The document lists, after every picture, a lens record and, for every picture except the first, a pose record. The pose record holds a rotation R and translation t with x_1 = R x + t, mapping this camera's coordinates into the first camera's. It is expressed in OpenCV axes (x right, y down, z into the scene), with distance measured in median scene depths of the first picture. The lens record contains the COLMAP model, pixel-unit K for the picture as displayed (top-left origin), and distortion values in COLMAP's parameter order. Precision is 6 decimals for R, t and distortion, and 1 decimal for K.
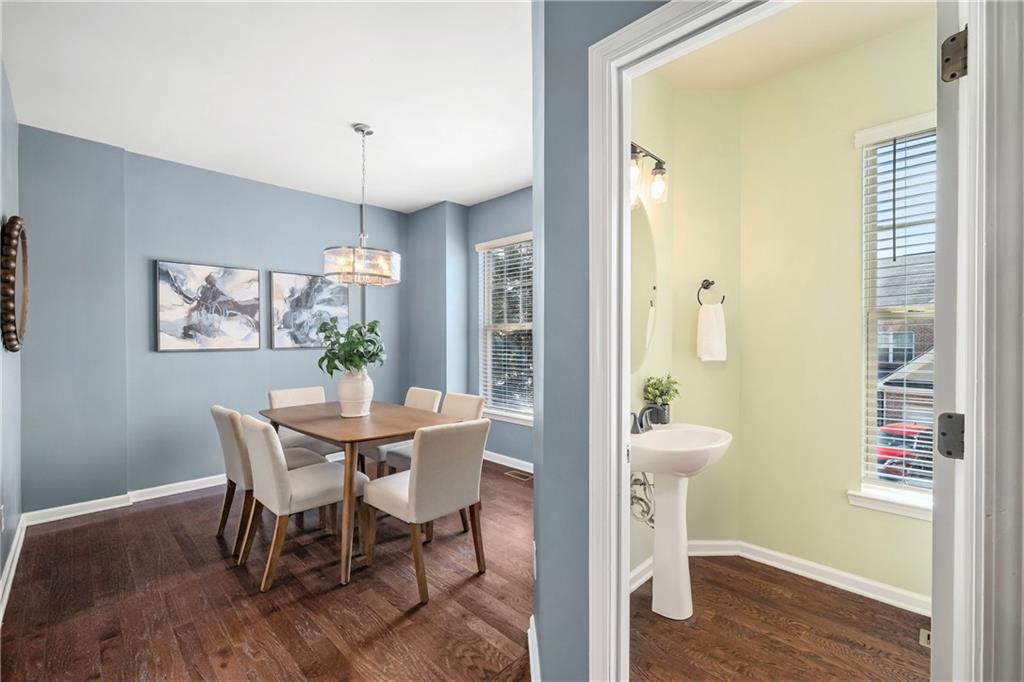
lens RADIAL K [[422.3, 0, 516.9], [0, 422.3, 346.2], [0, 0, 1]] dist [-0.001924, 0.000056]
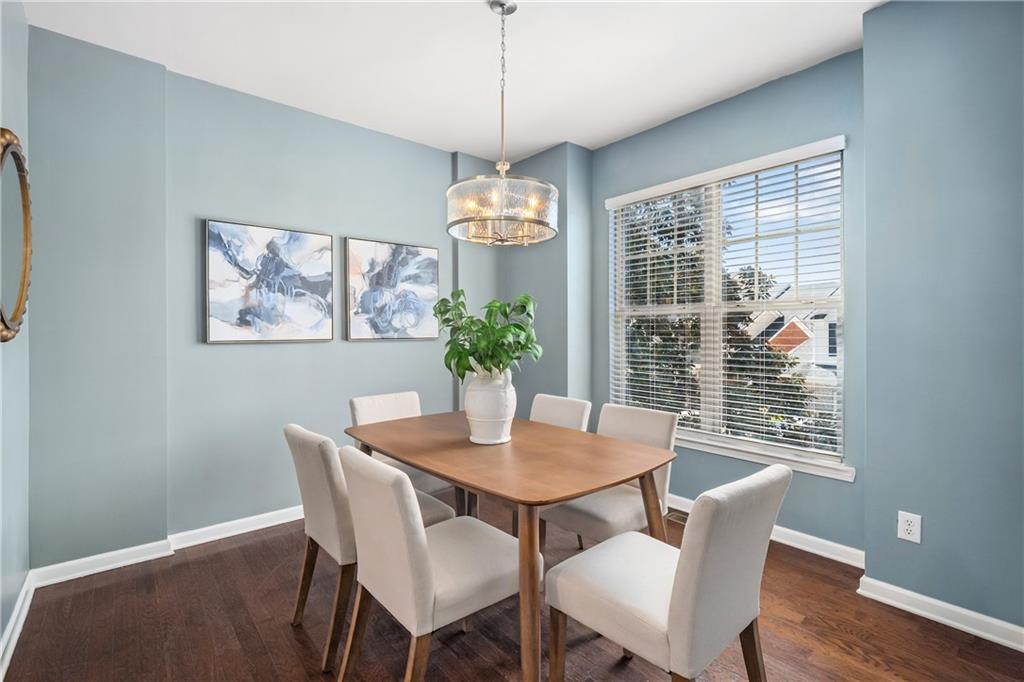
lens RADIAL K [[447.9, 0, 515.8], [0, 447.9, 339.4], [0, 0, 1]] dist [0.000935, -0.000773]
pose [[0.995698, 0.000330, -0.092655, -0.231815], [-0.000588, 0.999996, -0.002758, 0.007743], [0.092654, 0.002801, 0.995694, 0.258968]]
